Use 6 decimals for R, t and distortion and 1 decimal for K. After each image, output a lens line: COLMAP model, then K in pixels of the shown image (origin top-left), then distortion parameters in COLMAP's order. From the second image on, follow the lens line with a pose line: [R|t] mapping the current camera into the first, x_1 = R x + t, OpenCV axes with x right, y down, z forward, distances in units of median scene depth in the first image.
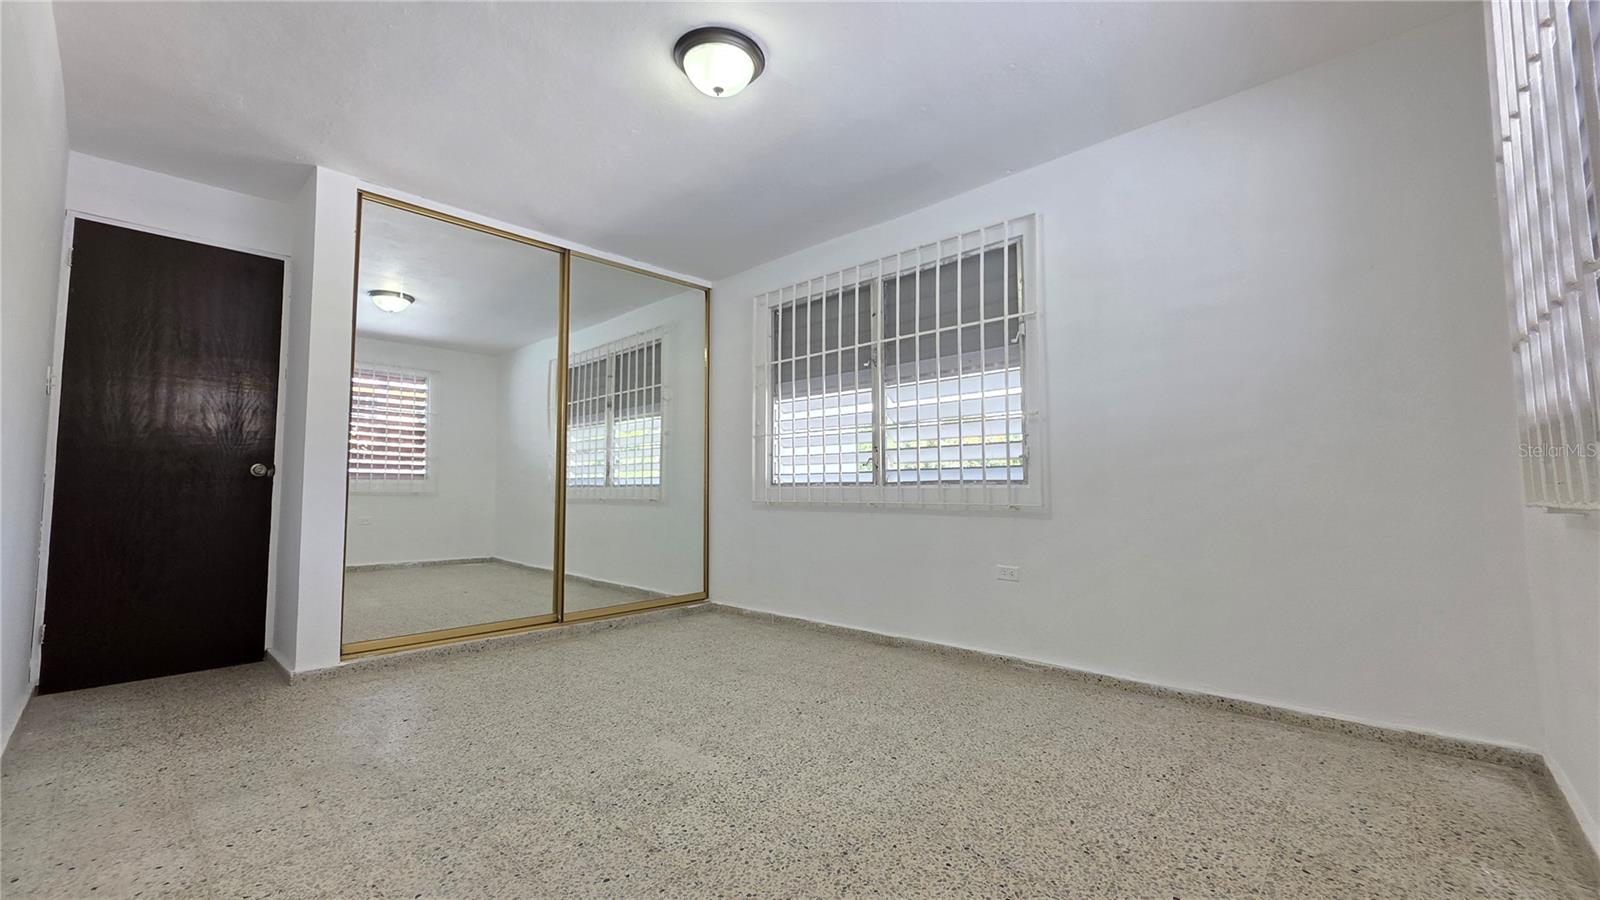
lens RADIAL K [[644.6, 0, 796.0], [0, 644.6, 445.9], [0, 0, 1]] dist [0.004296, 0.000293]
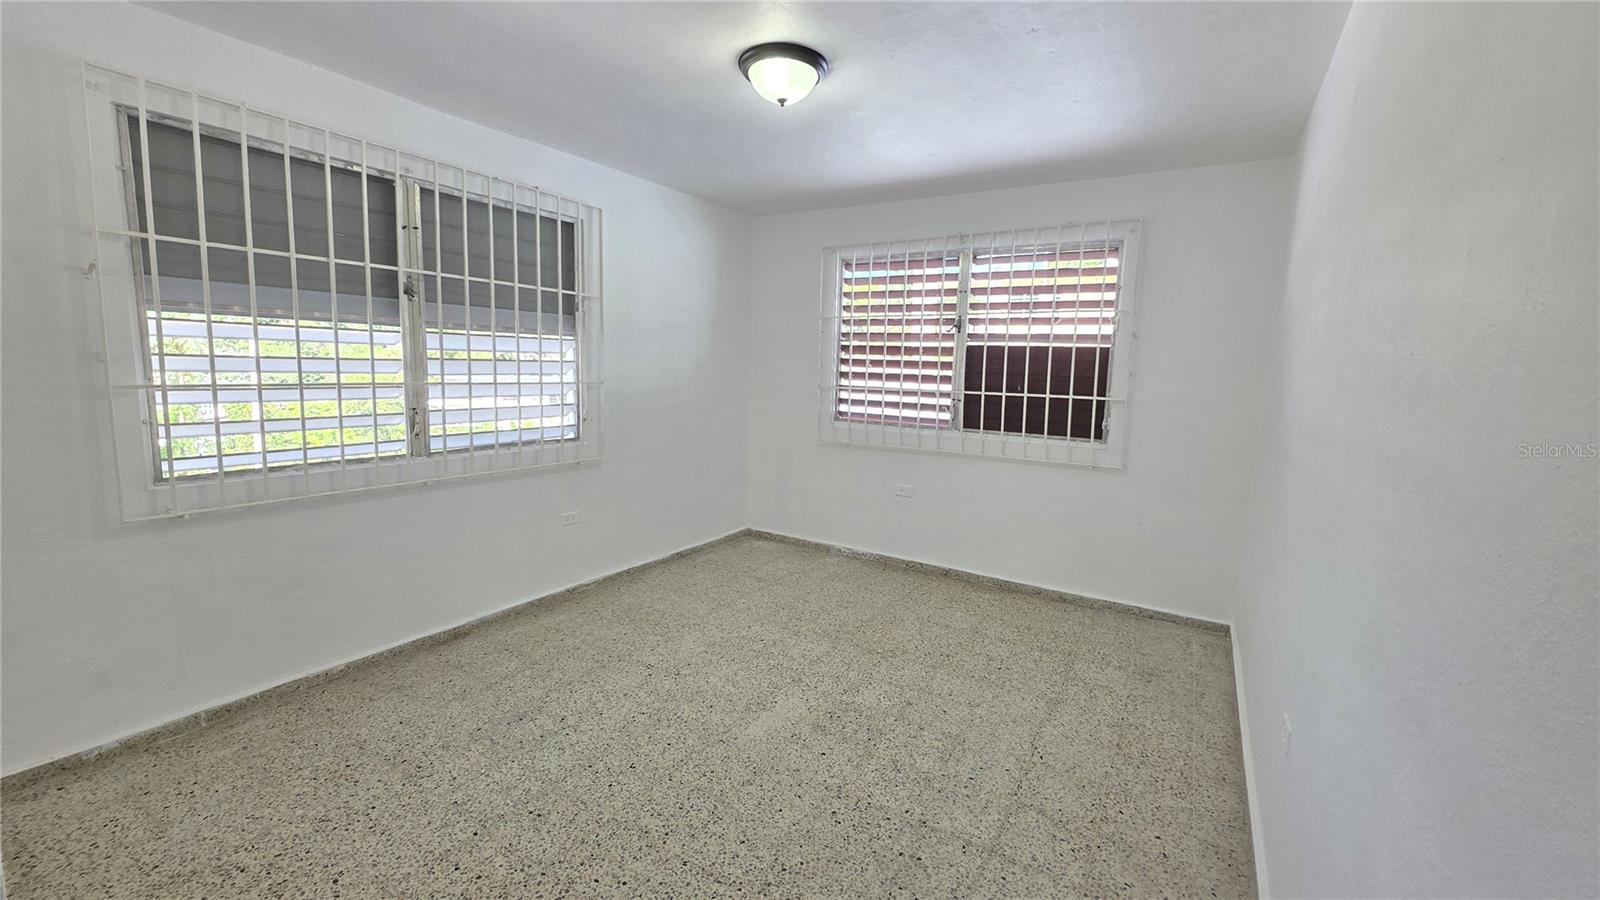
lens RADIAL K [[644.6, 0, 796.0], [0, 644.6, 445.9], [0, 0, 1]] dist [0.004296, 0.000293]
pose [[-0.195919, -0.125398, 0.972569, -0.864675], [-0.095859, 0.989489, 0.108270, -0.097566], [-0.975924, -0.072017, -0.205880, 0.848600]]
